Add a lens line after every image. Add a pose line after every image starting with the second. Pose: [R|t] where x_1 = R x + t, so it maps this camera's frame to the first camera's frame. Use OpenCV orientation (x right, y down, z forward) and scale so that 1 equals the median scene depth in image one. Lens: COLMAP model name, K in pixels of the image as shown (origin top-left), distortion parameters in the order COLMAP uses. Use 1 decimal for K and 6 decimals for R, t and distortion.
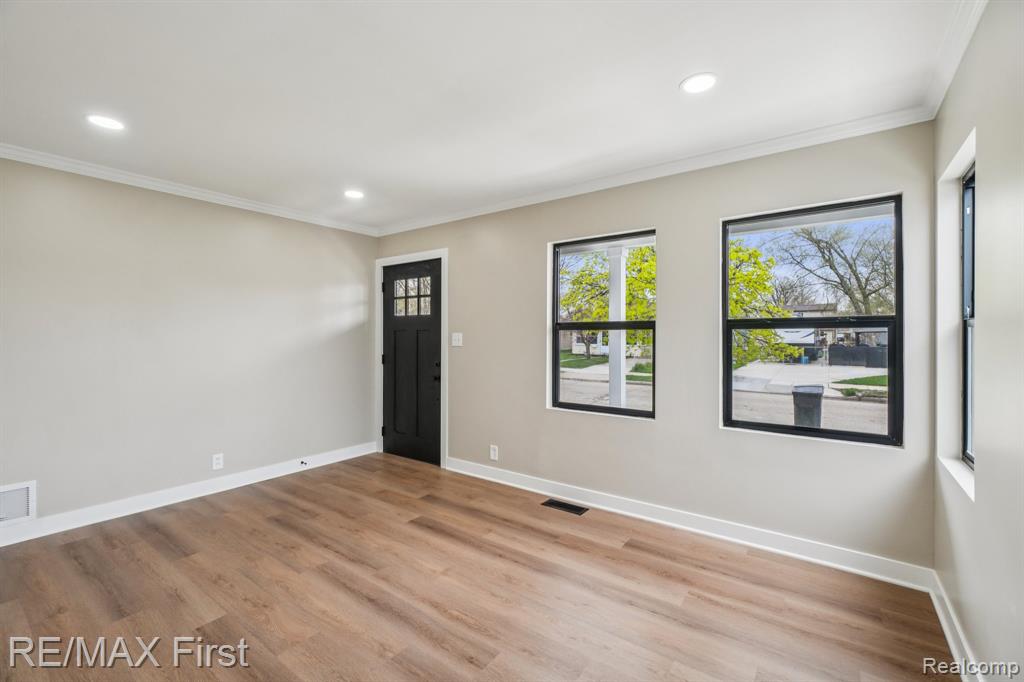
lens RADIAL K [[441.6, 0, 510.0], [0, 441.6, 337.7], [0, 0, 1]] dist [-0.005965, 0.002534]
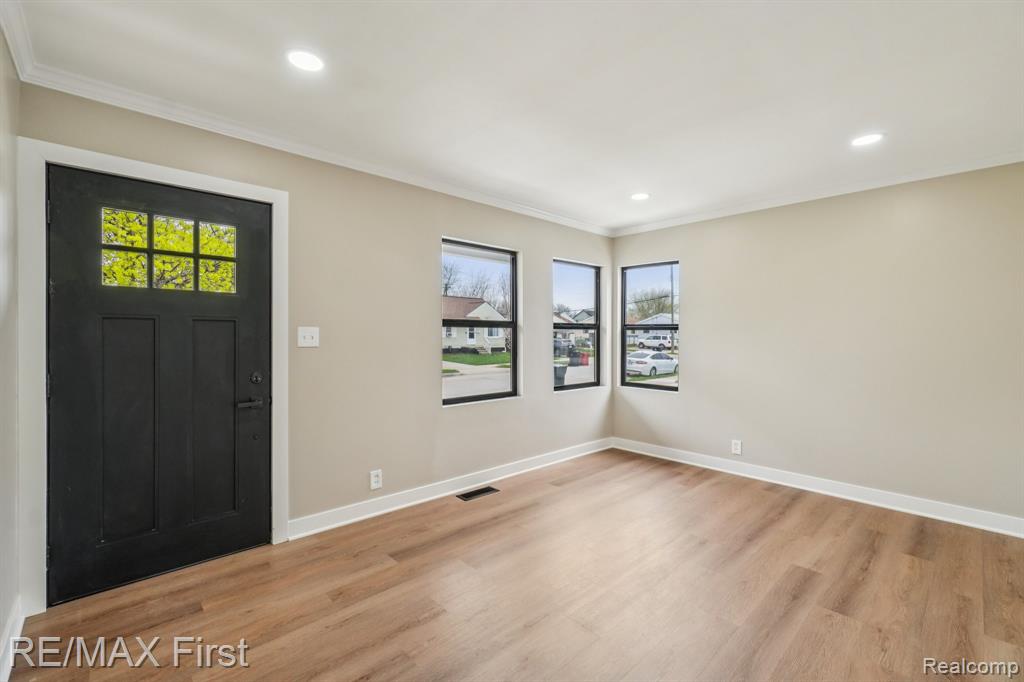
lens RADIAL K [[441.6, 0, 518.1], [0, 441.6, 336.9], [0, 0, 1]] dist [-0.005965, 0.002534]
pose [[0.177754, -0.007662, 0.984045, -0.922572], [-0.003769, 0.999957, 0.008466, -0.003013], [-0.984068, -0.005213, 0.177718, 0.733874]]
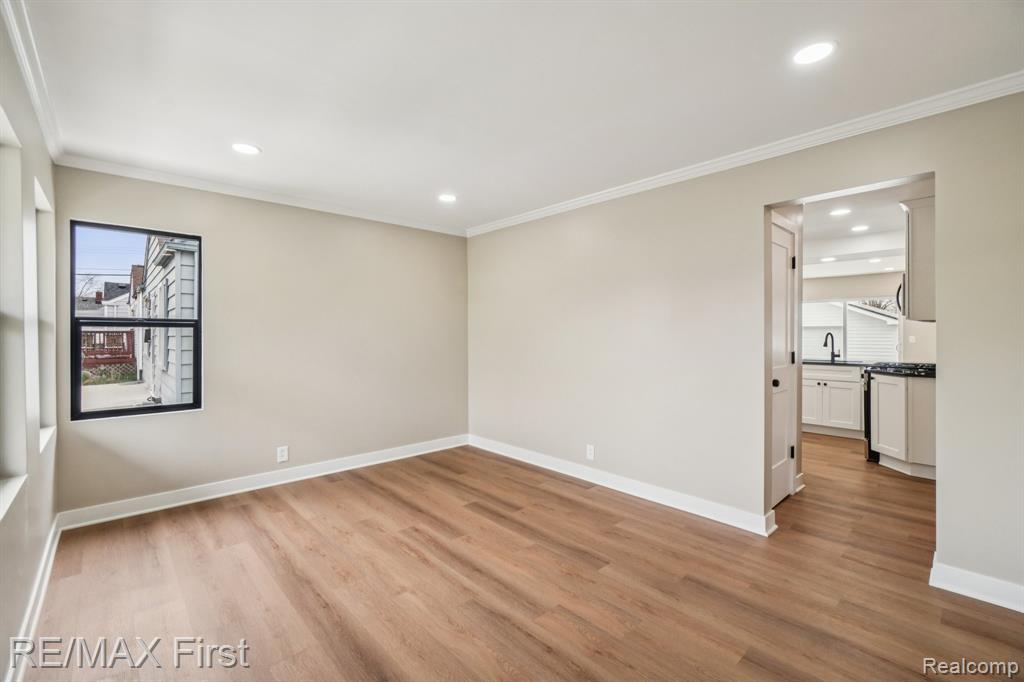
lens RADIAL K [[441.6, 0, 506.9], [0, 441.6, 336.5], [0, 0, 1]] dist [-0.005965, 0.002534]
pose [[-0.980352, -0.003628, 0.197223, -0.397768], [-0.002478, 0.999978, 0.006075, -0.002386], [-0.197241, 0.005467, -0.980340, 1.365423]]
